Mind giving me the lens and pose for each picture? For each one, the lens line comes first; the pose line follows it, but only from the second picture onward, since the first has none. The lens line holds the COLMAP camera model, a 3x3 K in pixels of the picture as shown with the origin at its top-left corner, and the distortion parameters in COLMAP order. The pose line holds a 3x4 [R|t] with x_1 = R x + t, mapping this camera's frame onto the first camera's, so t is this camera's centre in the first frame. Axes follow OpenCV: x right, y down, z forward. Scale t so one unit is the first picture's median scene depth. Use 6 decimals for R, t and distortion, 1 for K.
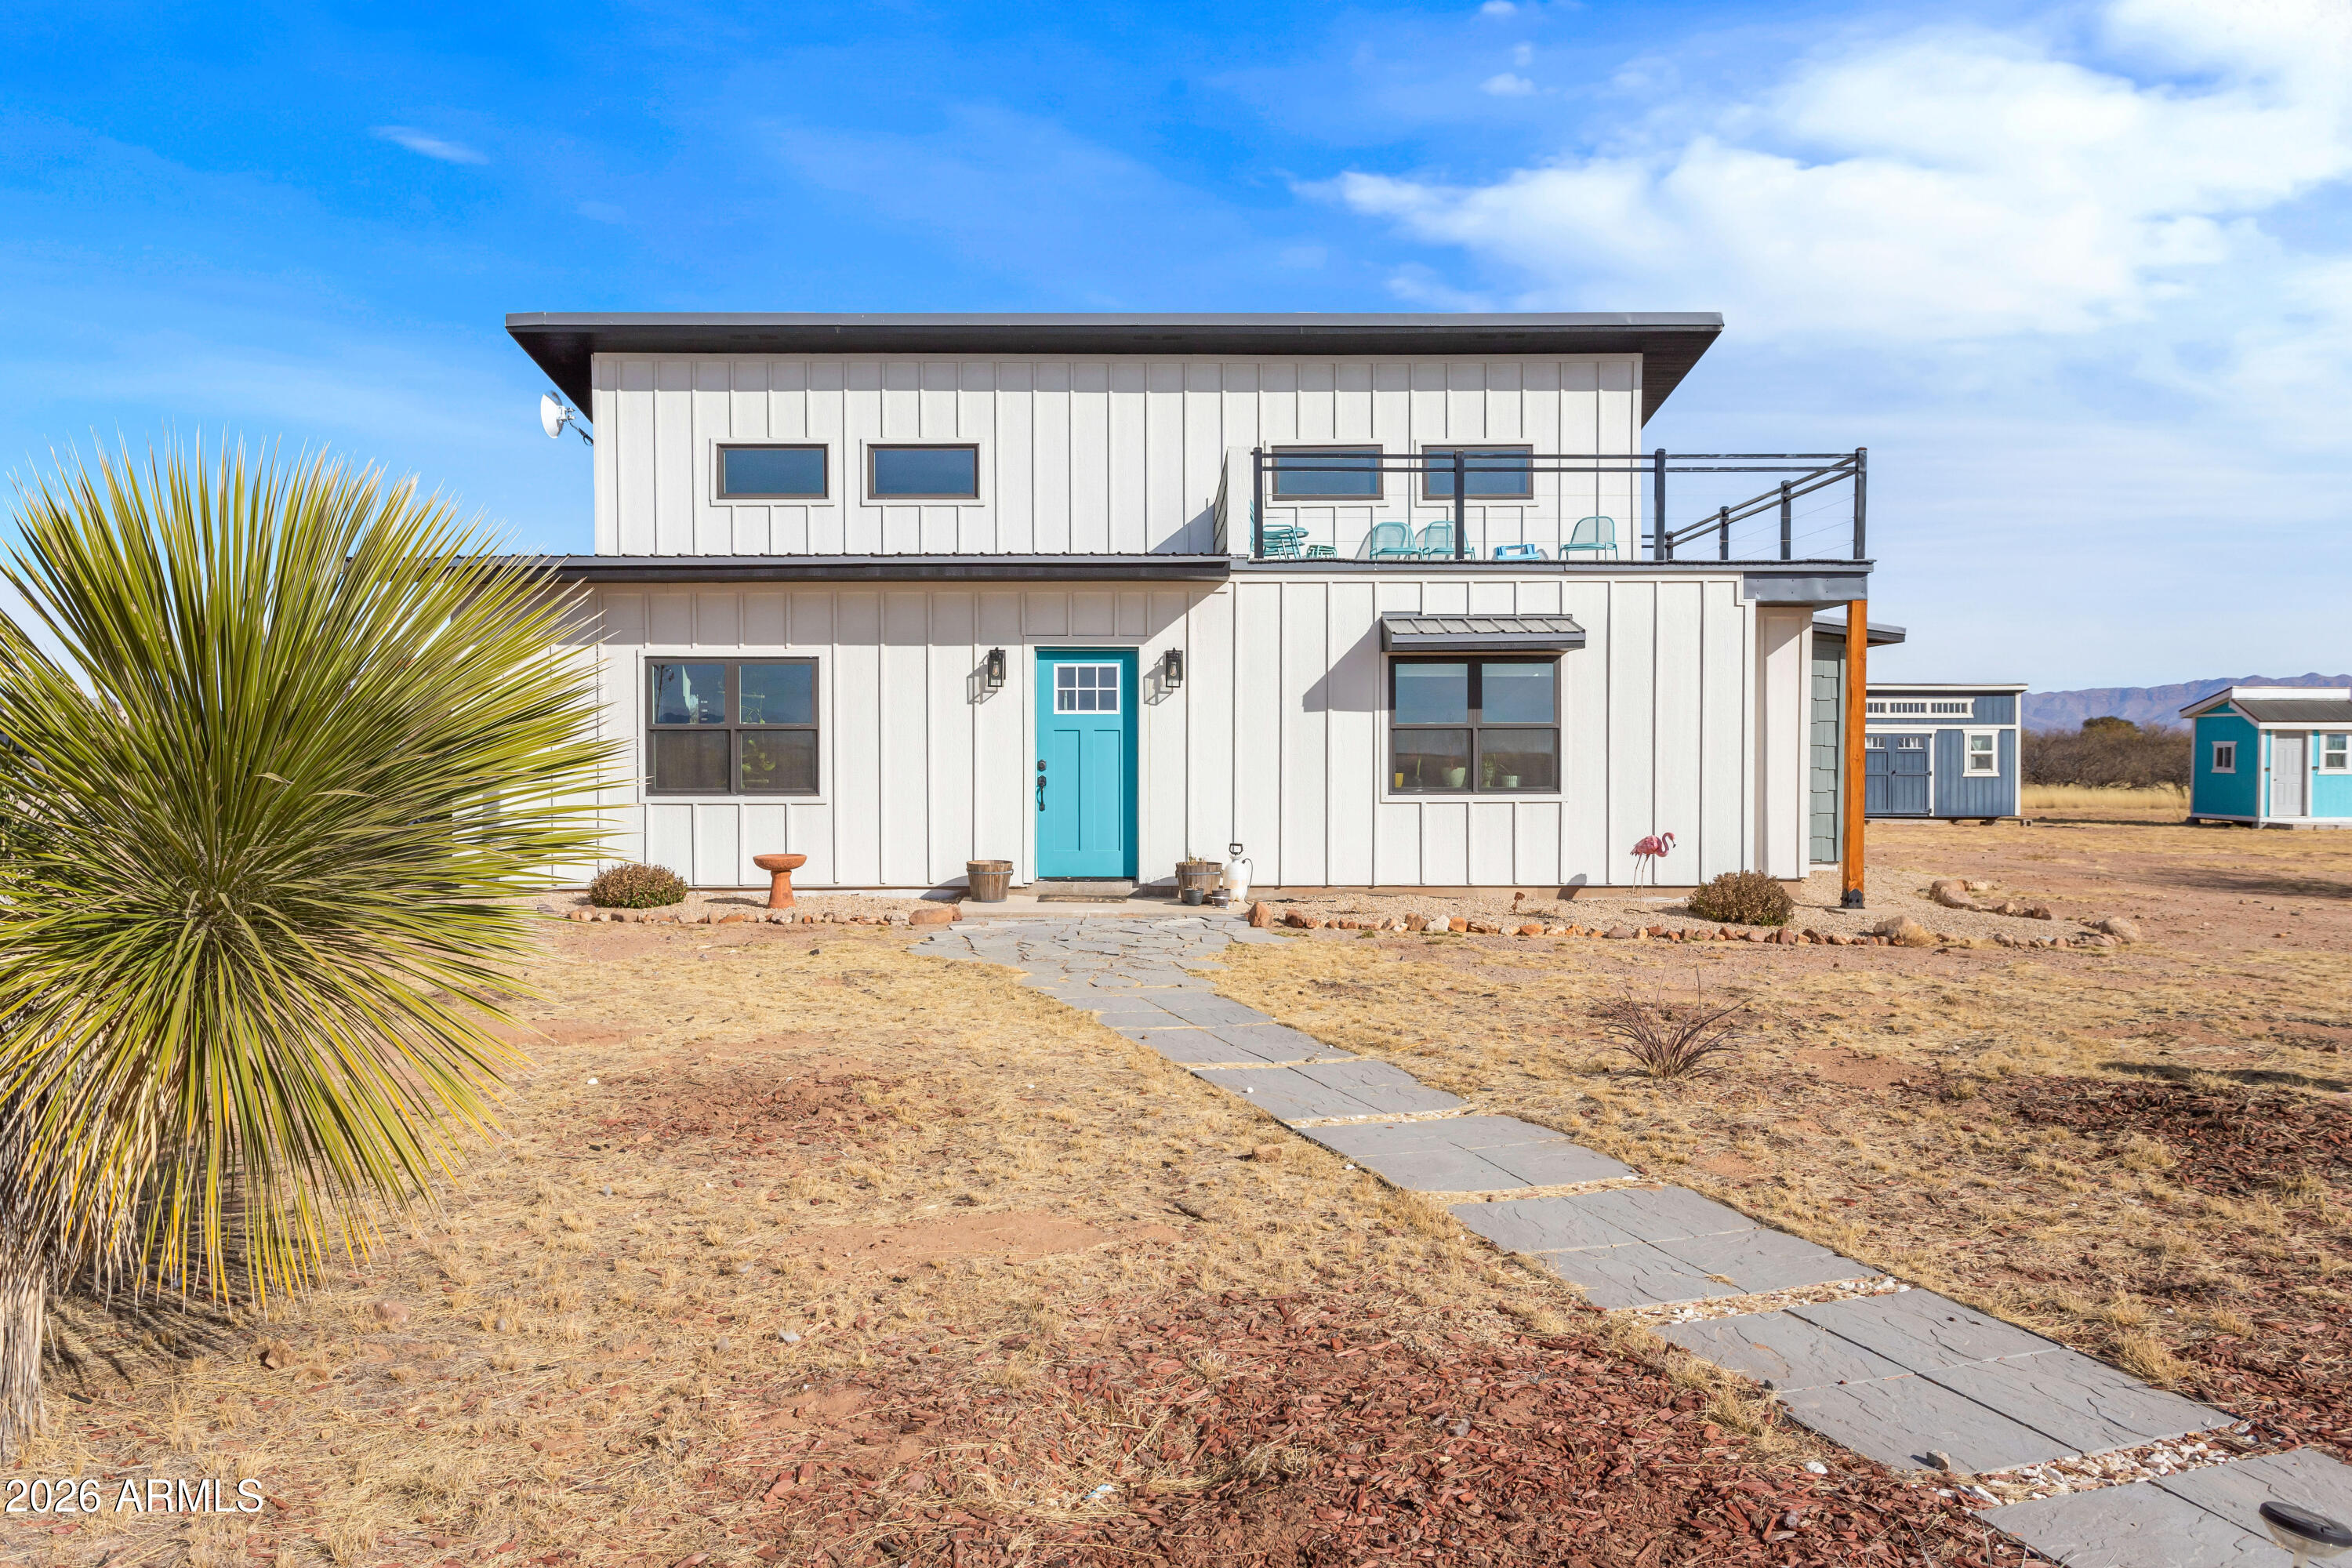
lens RADIAL K [[1659.2, 0, 1173.8], [0, 1659.2, 779.3], [0, 0, 1]] dist [0.009474, 0.002560]
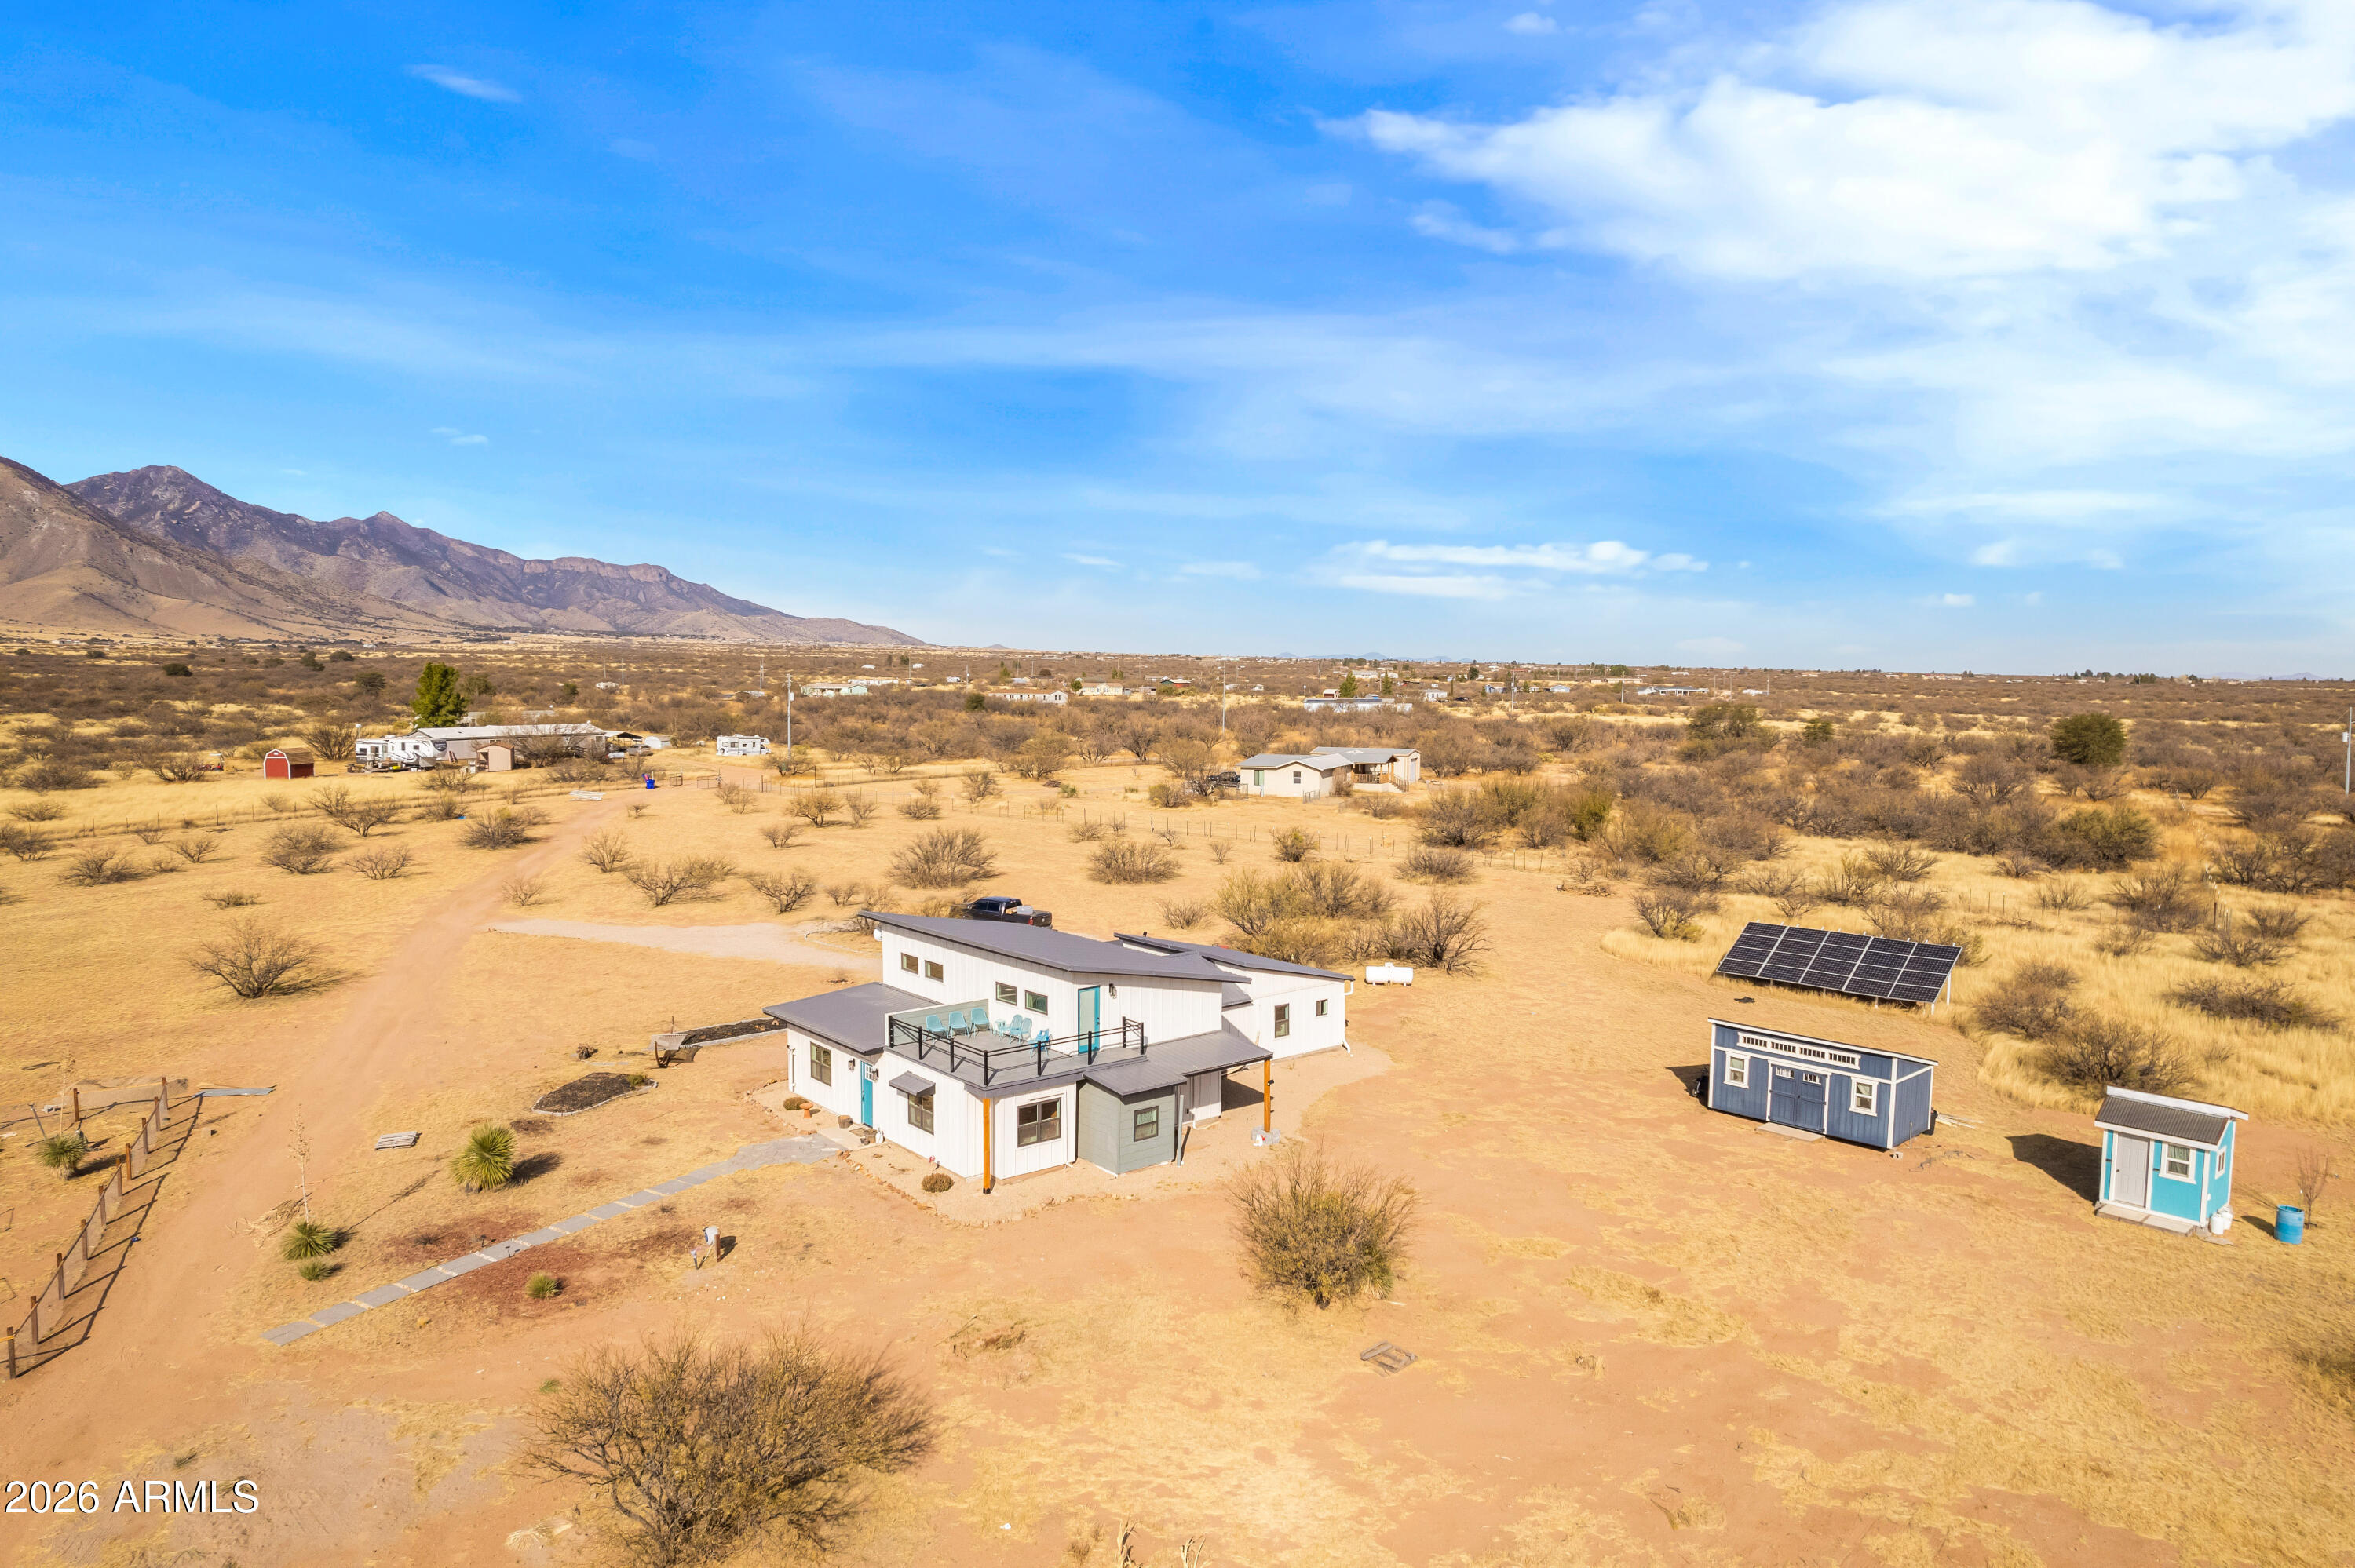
lens RADIAL K [[1501.4, 0, 1178.7], [0, 1501.4, 783.2], [0, 0, 1]] dist [-0.029767, 0.004095]
pose [[0.633796, 0.062381, -0.770981, 2.818250], [-0.022065, 0.997795, 0.062594, -0.893909], [0.773185, -0.022660, 0.633775, -0.510518]]
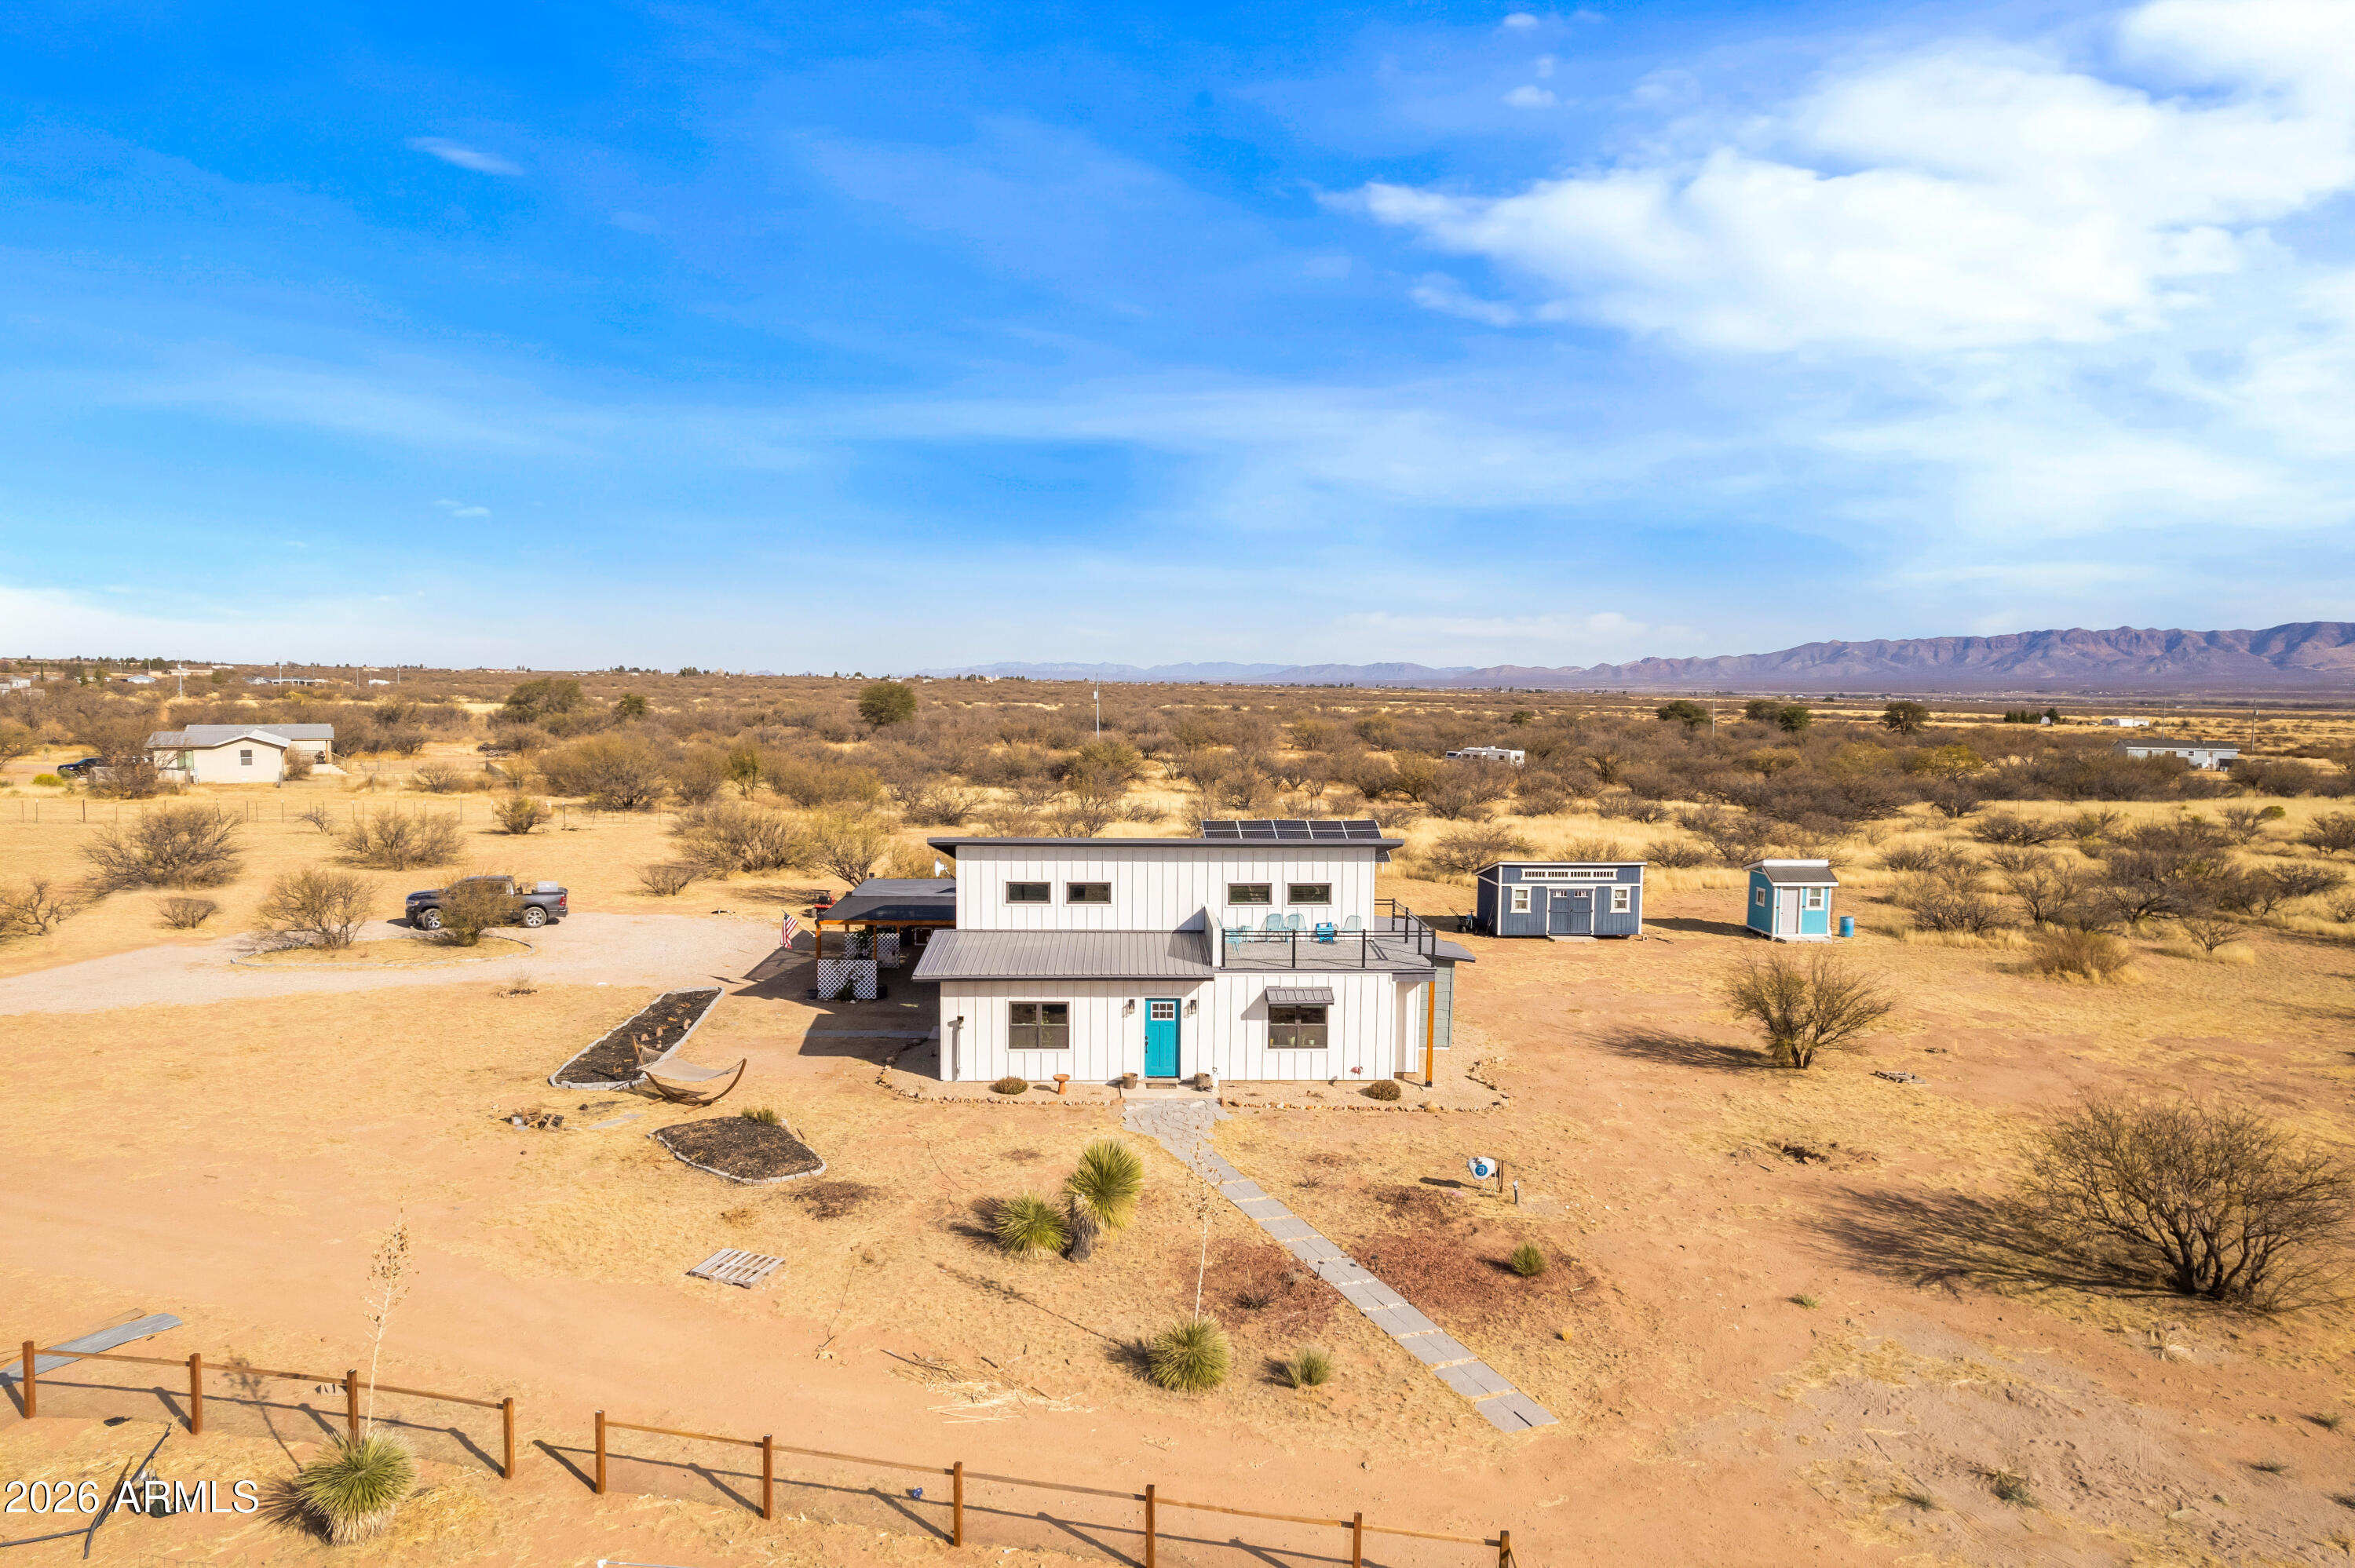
lens RADIAL K [[1501.4, 0, 1184.4], [0, 1501.4, 774.2], [0, 0, 1]] dist [-0.029767, 0.004095]
pose [[0.999287, 0.007814, 0.036938, -0.114048], [-0.009364, 0.999074, 0.041990, -0.572171], [-0.036576, -0.042306, 0.998435, -1.562470]]
